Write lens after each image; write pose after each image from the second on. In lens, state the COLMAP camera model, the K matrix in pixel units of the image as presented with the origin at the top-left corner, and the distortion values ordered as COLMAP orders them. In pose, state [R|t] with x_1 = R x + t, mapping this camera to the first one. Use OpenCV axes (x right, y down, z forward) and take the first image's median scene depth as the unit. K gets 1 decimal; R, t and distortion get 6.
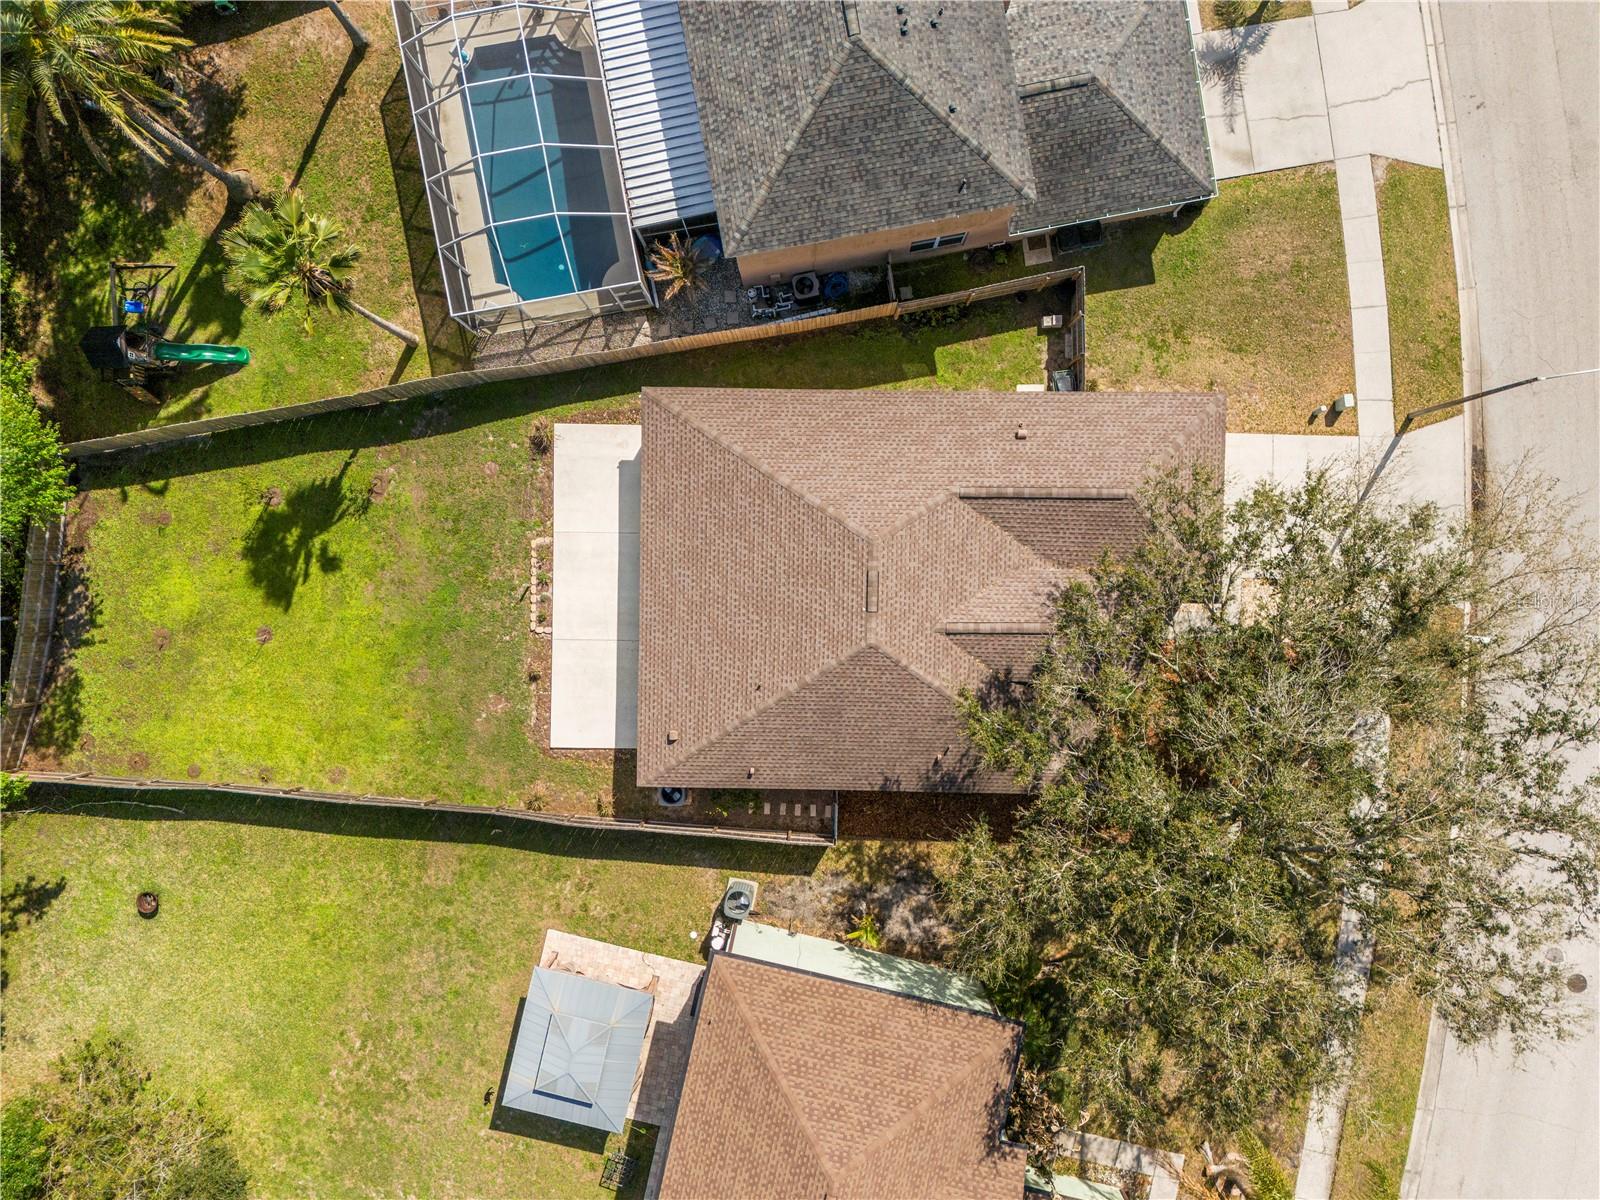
lens RADIAL K [[1164.4, 0, 800.0], [0, 1164.4, 600.0], [0, 0, 1]] dist [0.072080, -0.078205]
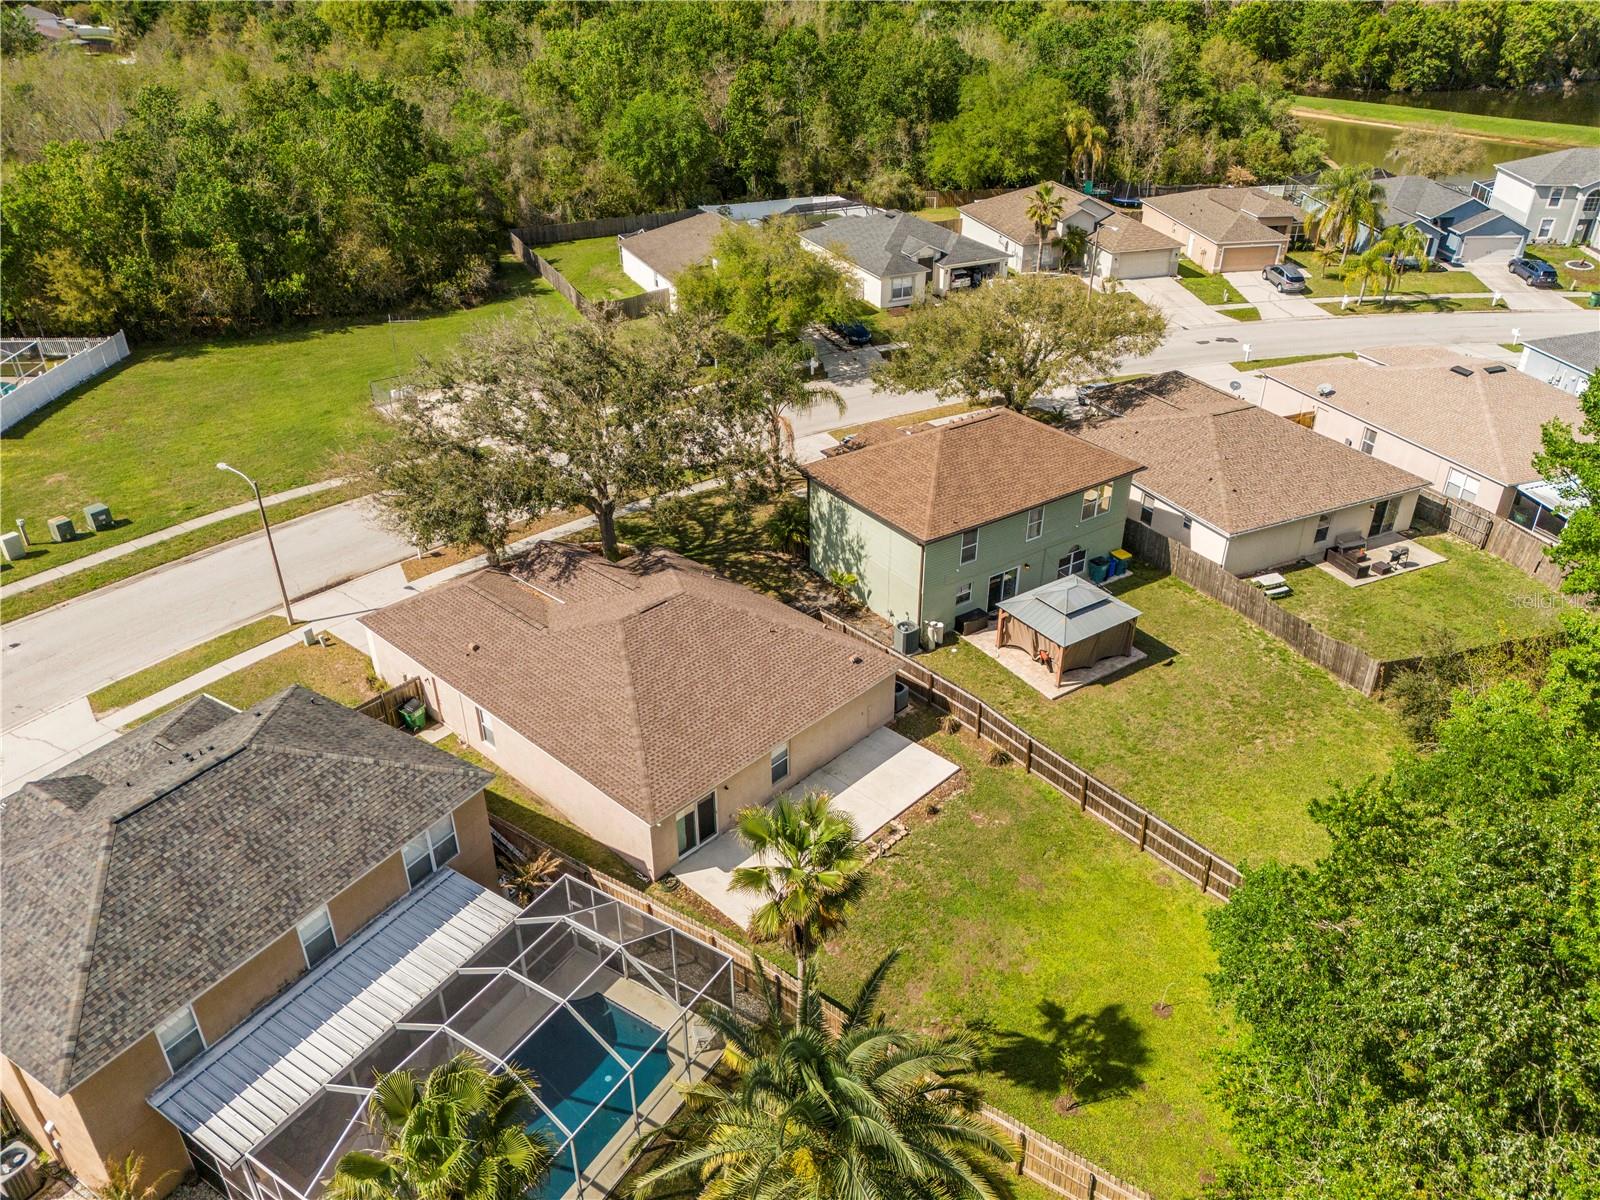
lens RADIAL K [[1183.4, 0, 800.0], [0, 1183.4, 600.0], [0, 0, 1]] dist [0.077347, -0.075192]
pose [[-0.734430, -0.324986, 0.595816, -0.693926], [0.678281, -0.381739, 0.627862, -0.593148], [0.023400, 0.865251, 0.500793, 0.301965]]
